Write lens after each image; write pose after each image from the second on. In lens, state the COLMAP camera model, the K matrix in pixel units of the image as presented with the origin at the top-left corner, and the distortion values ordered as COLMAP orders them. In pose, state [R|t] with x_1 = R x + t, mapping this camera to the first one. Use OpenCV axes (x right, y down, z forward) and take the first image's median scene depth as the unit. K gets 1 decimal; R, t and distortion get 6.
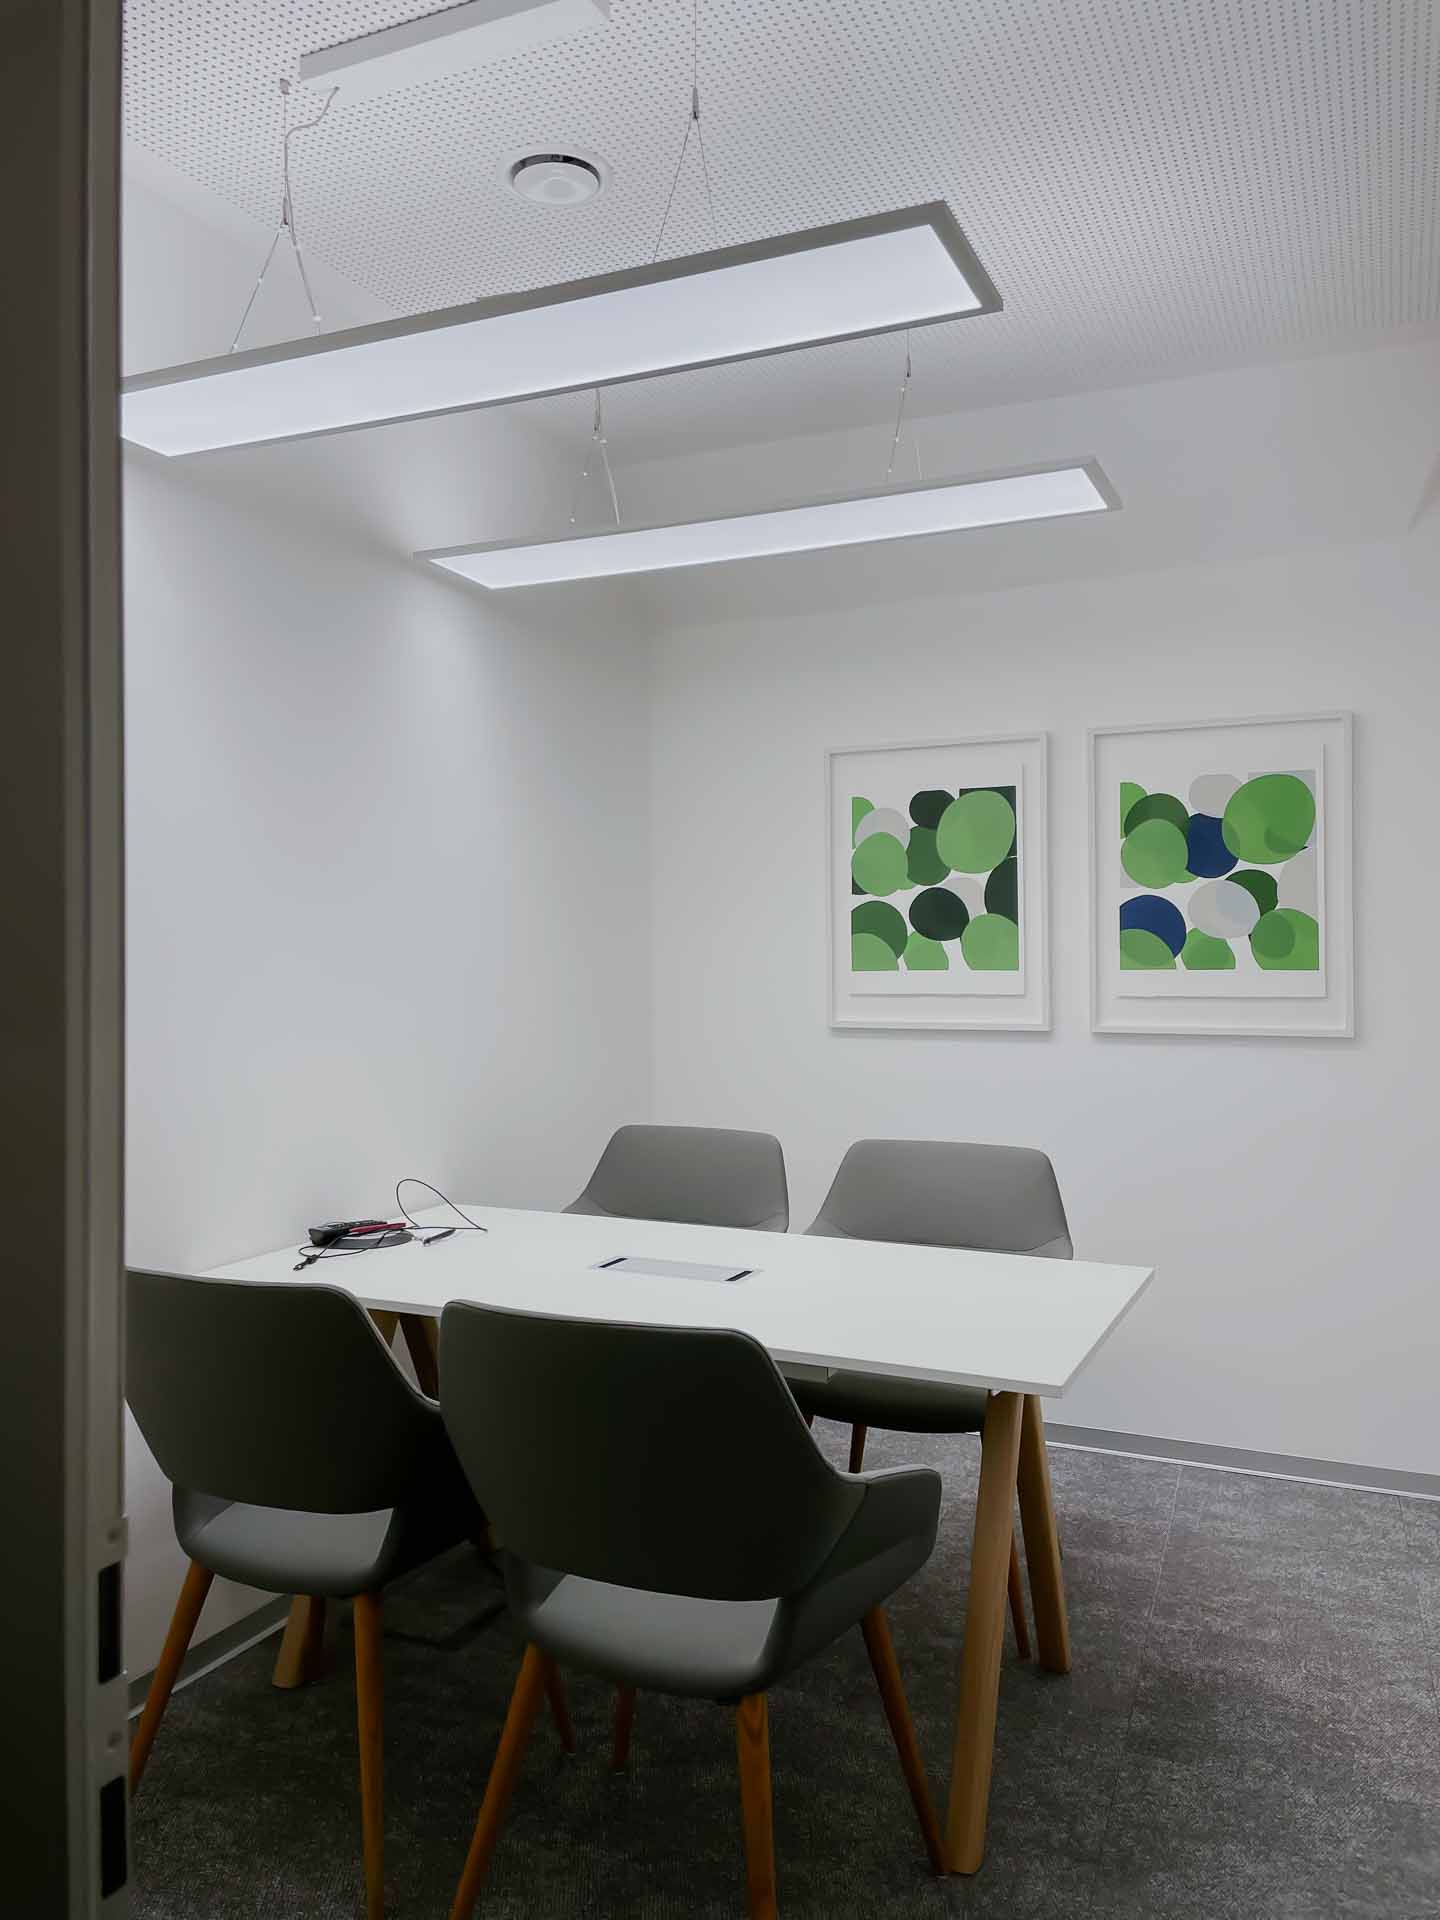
lens RADIAL K [[1477.8, 0, 716.8], [0, 1477.8, 947.3], [0, 0, 1]] dist [0.080195, -0.114442]
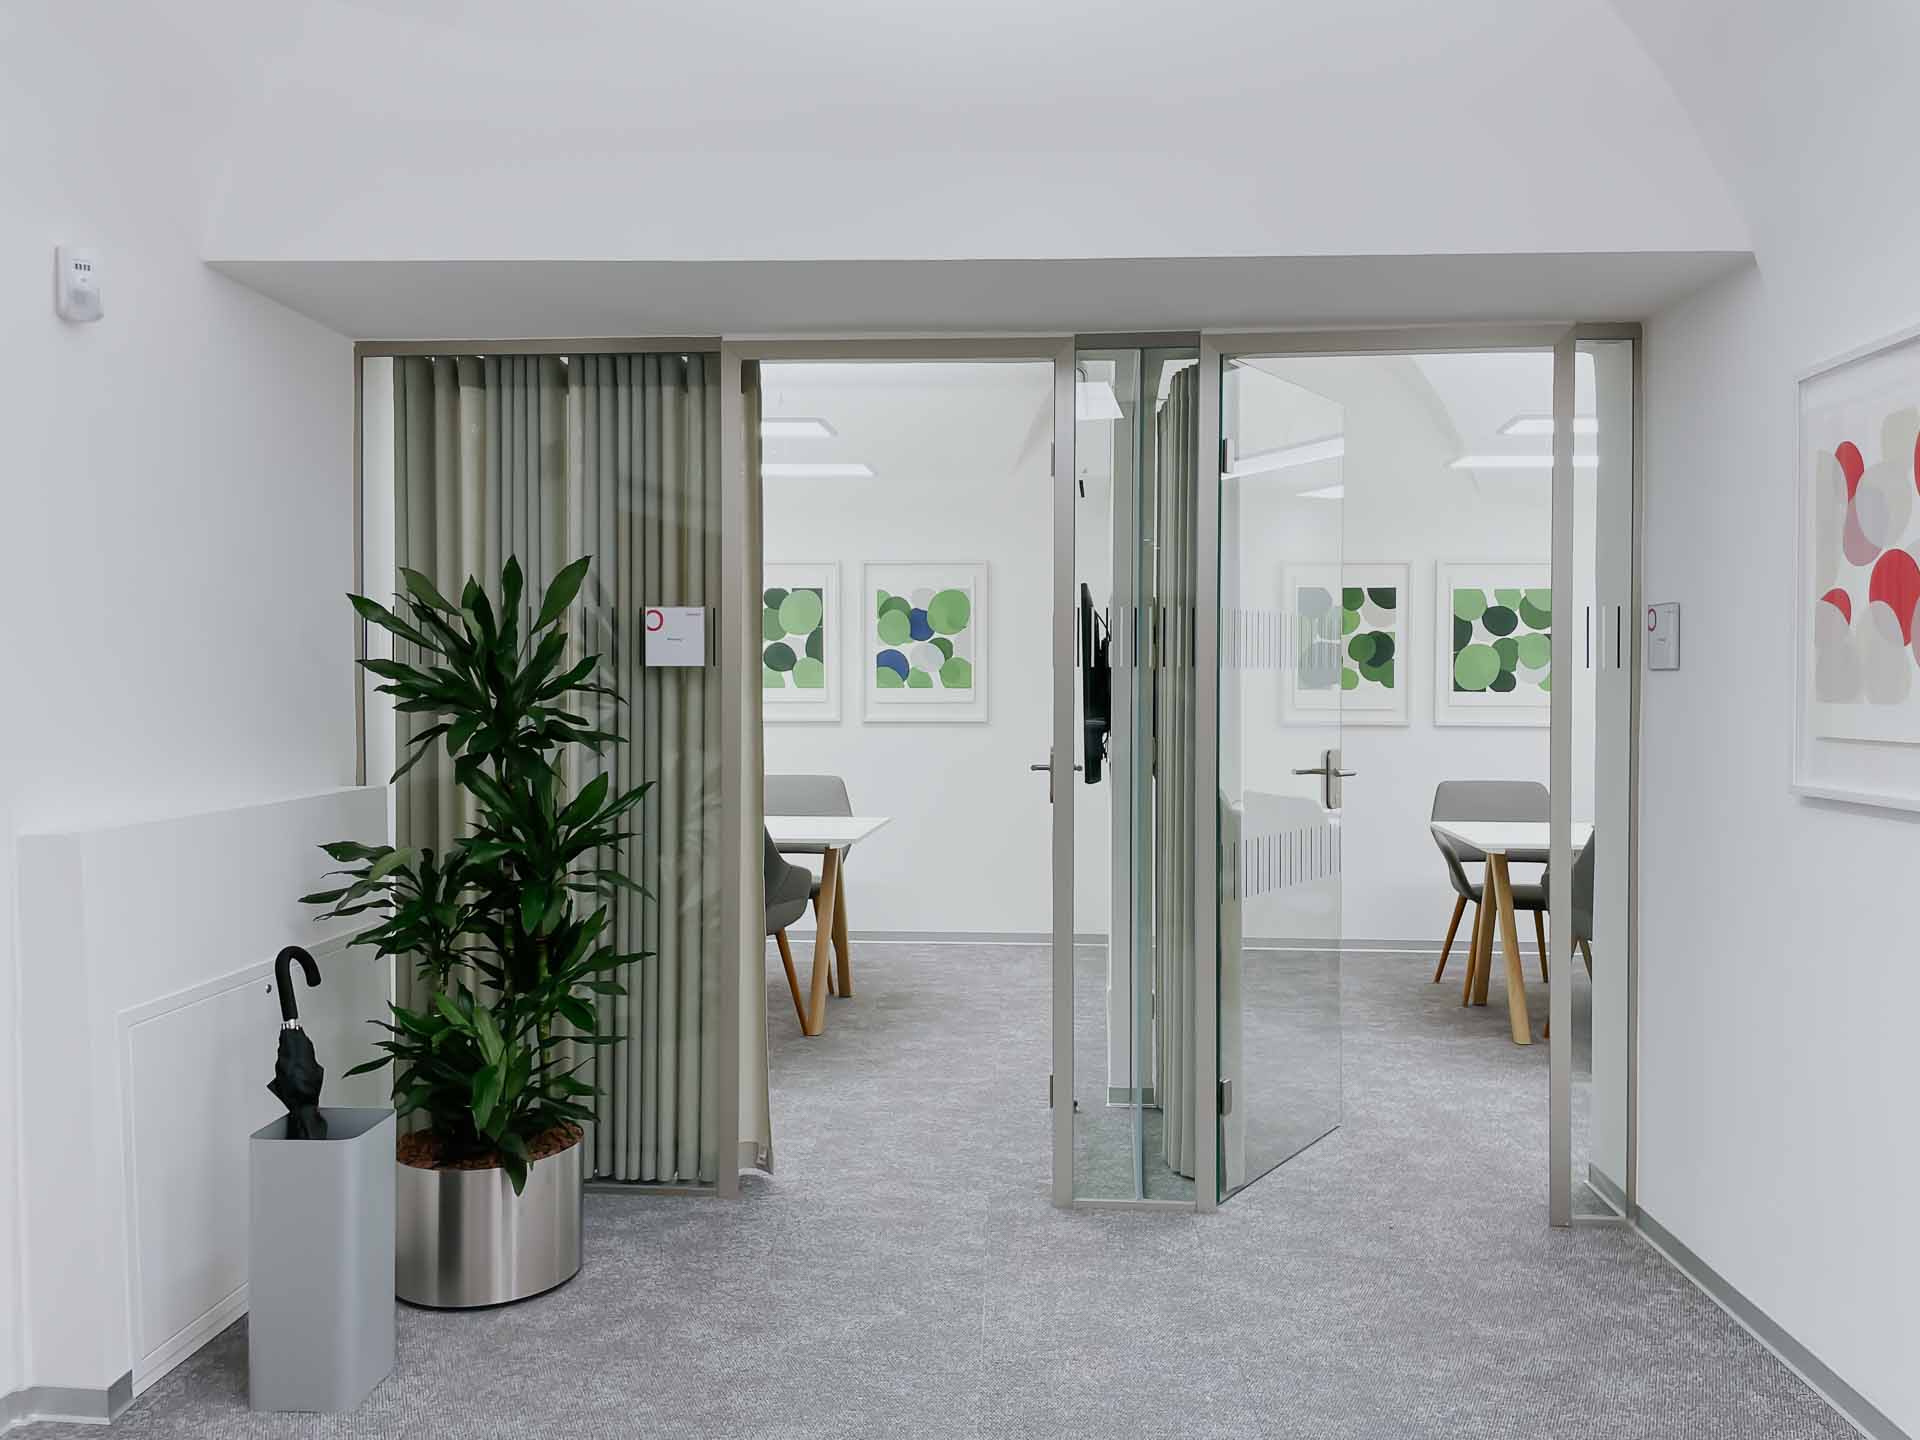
lens RADIAL K [[1477.8, 0, 967.3], [0, 1477.8, 718.3], [0, 0, 1]] dist [0.080195, -0.114442]
pose [[0.945021, 0.001190, 0.327009, -0.242474], [-0.010043, 0.999627, 0.025386, 0.004477], [-0.326857, -0.027274, 0.944680, -0.845361]]
